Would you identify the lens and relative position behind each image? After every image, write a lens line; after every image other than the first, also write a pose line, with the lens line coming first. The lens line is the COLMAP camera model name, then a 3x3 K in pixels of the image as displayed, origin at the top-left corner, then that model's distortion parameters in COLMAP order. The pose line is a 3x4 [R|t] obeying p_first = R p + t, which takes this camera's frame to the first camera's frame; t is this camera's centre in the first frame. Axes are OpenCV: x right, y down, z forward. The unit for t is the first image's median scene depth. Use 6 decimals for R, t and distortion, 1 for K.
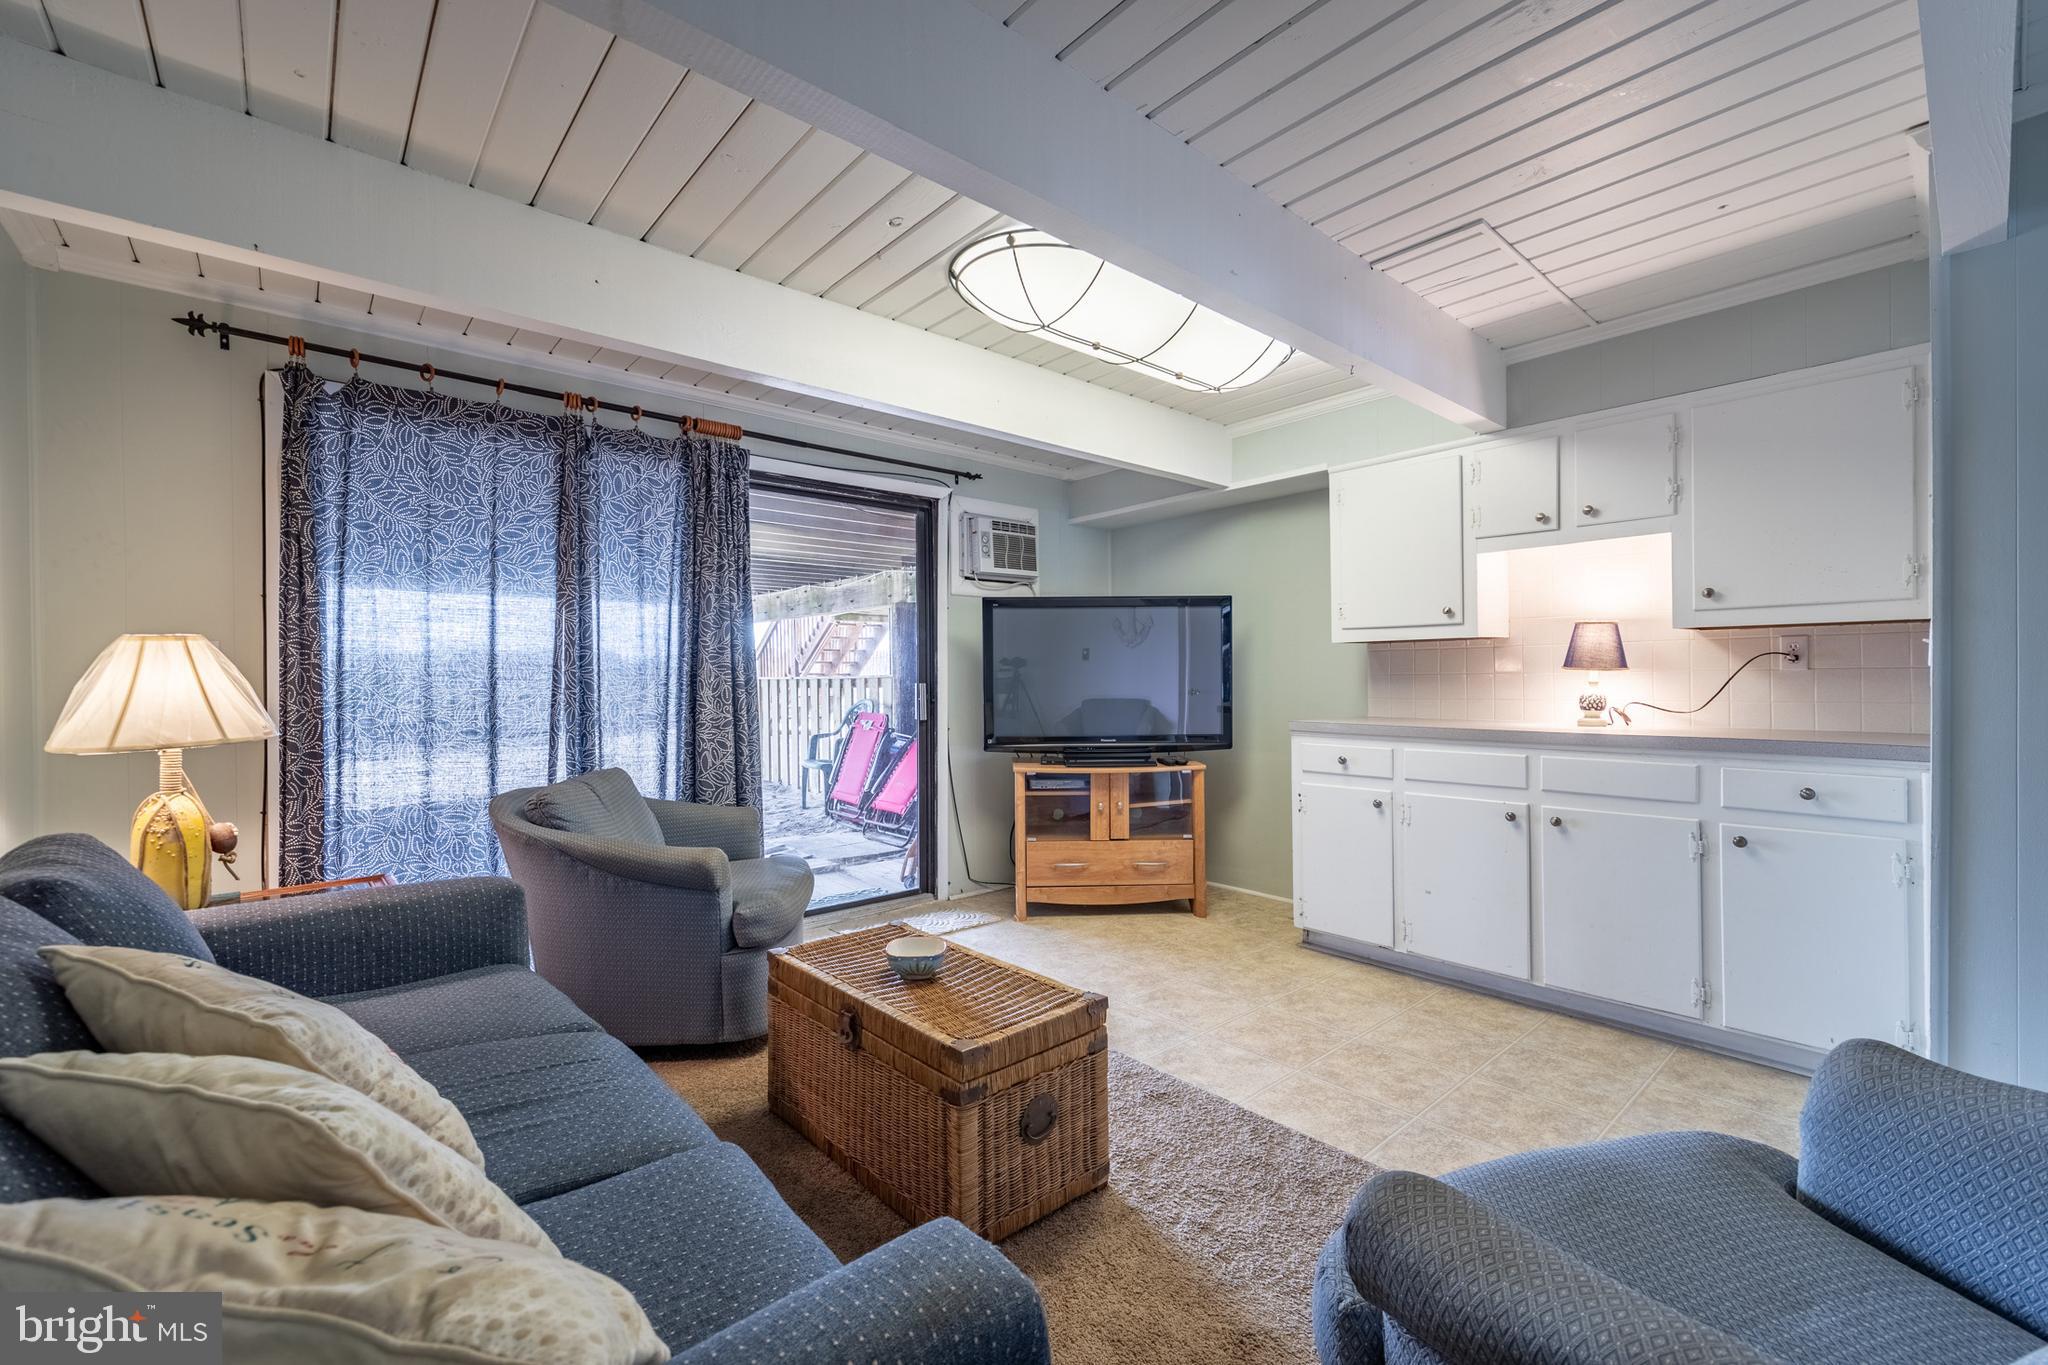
lens RADIAL K [[844.9, 0, 1040.2], [0, 844.9, 678.7], [0, 0, 1]] dist [-0.002441, 0.000494]
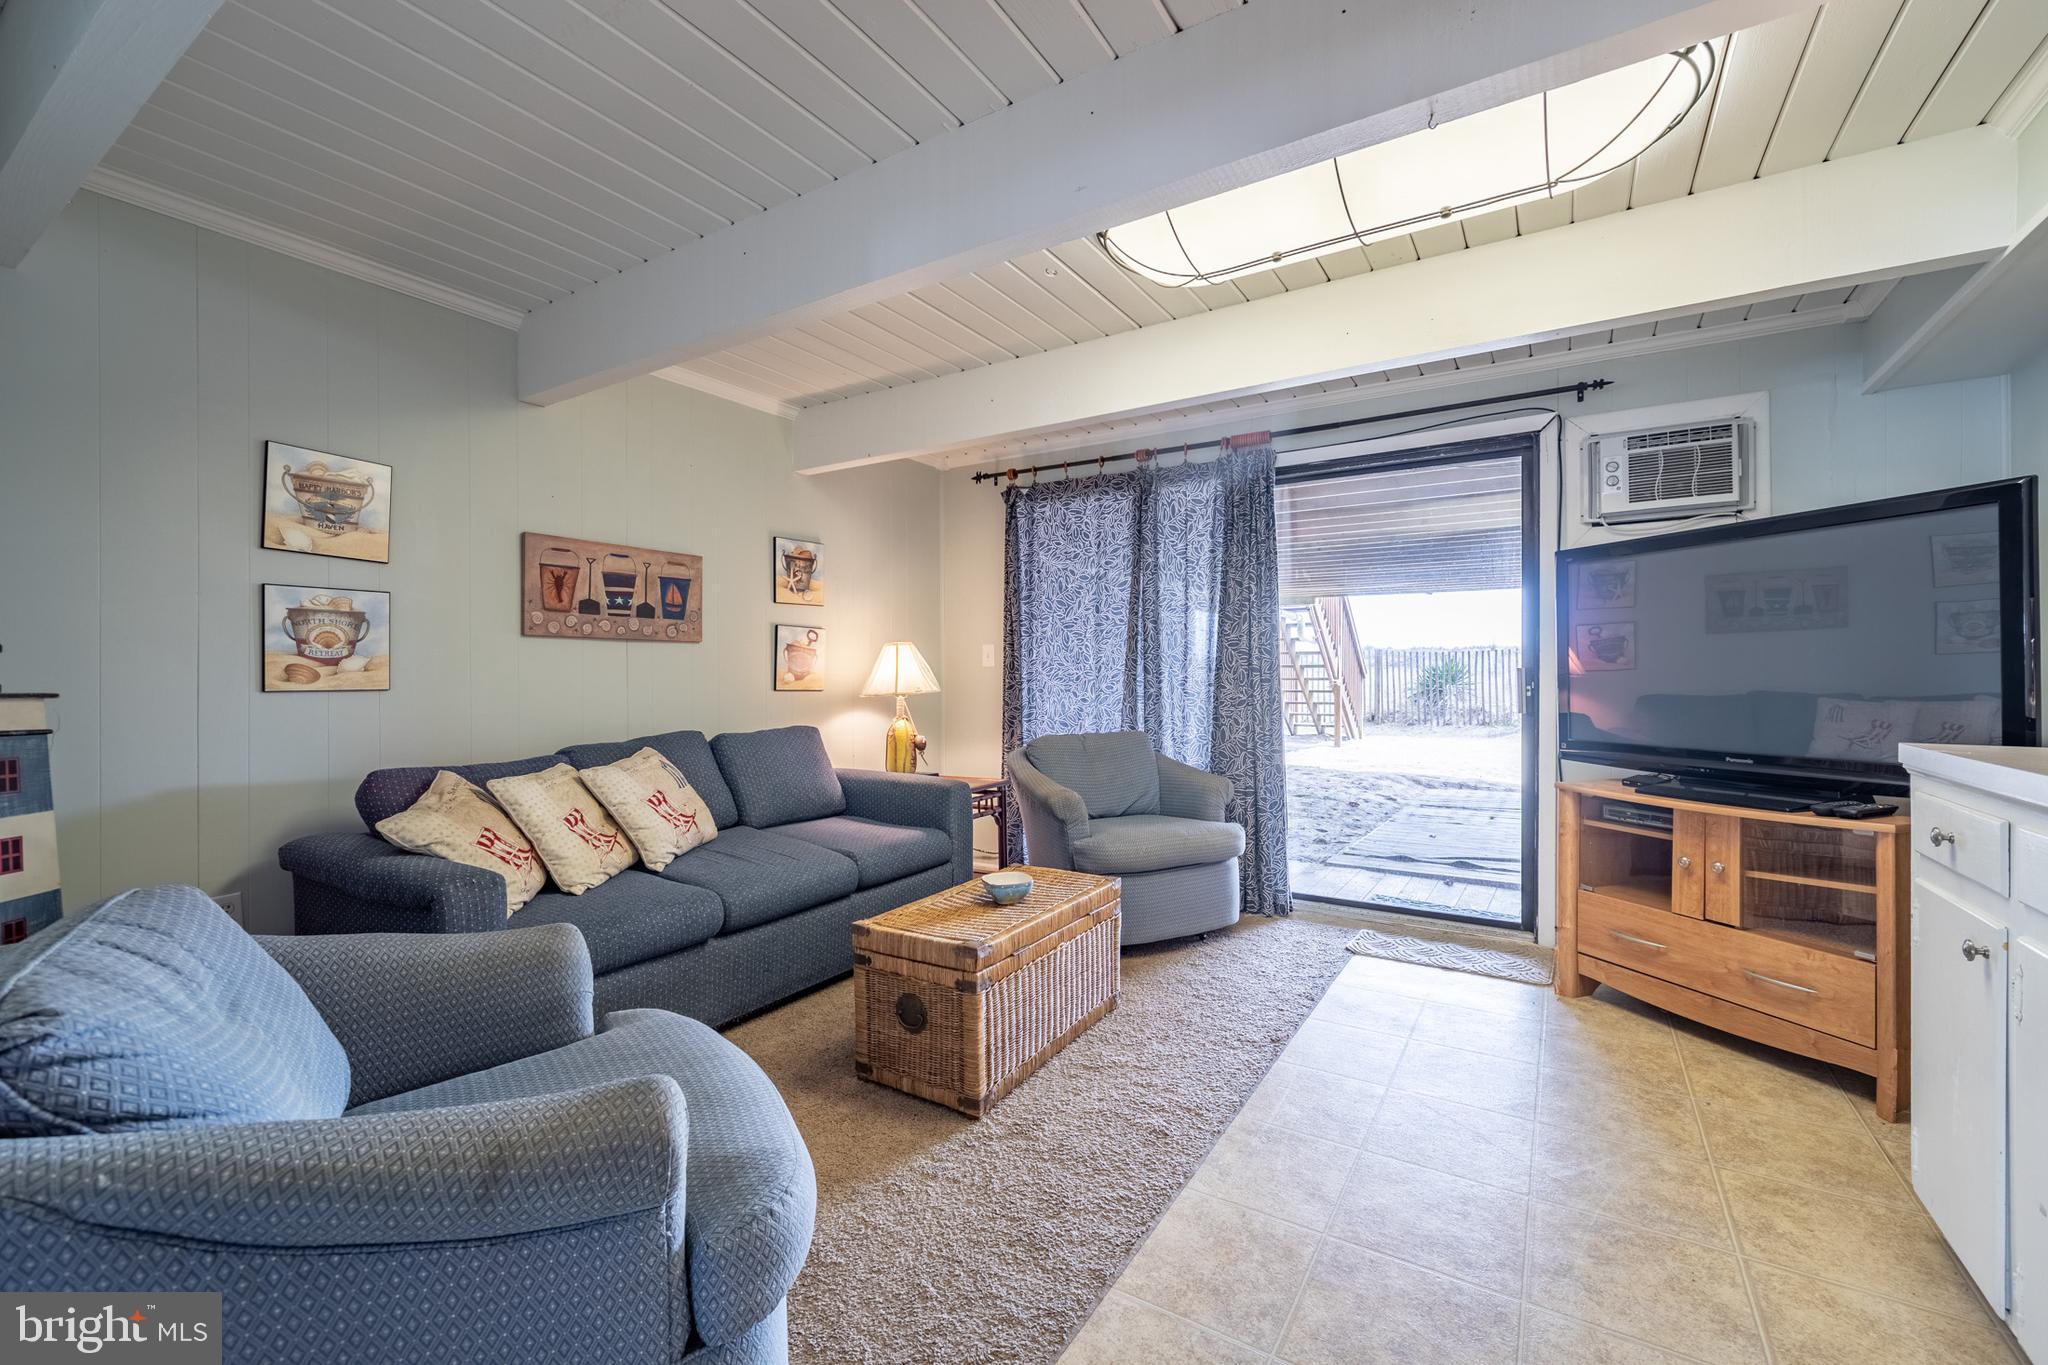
lens RADIAL K [[844.9, 0, 1033.9], [0, 844.9, 678.4], [0, 0, 1]] dist [-0.002441, 0.000494]
pose [[0.284099, 0.007725, -0.958764, 0.629782], [0.000032, 0.999967, 0.008066, 0.011723], [0.958795, -0.002322, 0.284090, 0.421589]]
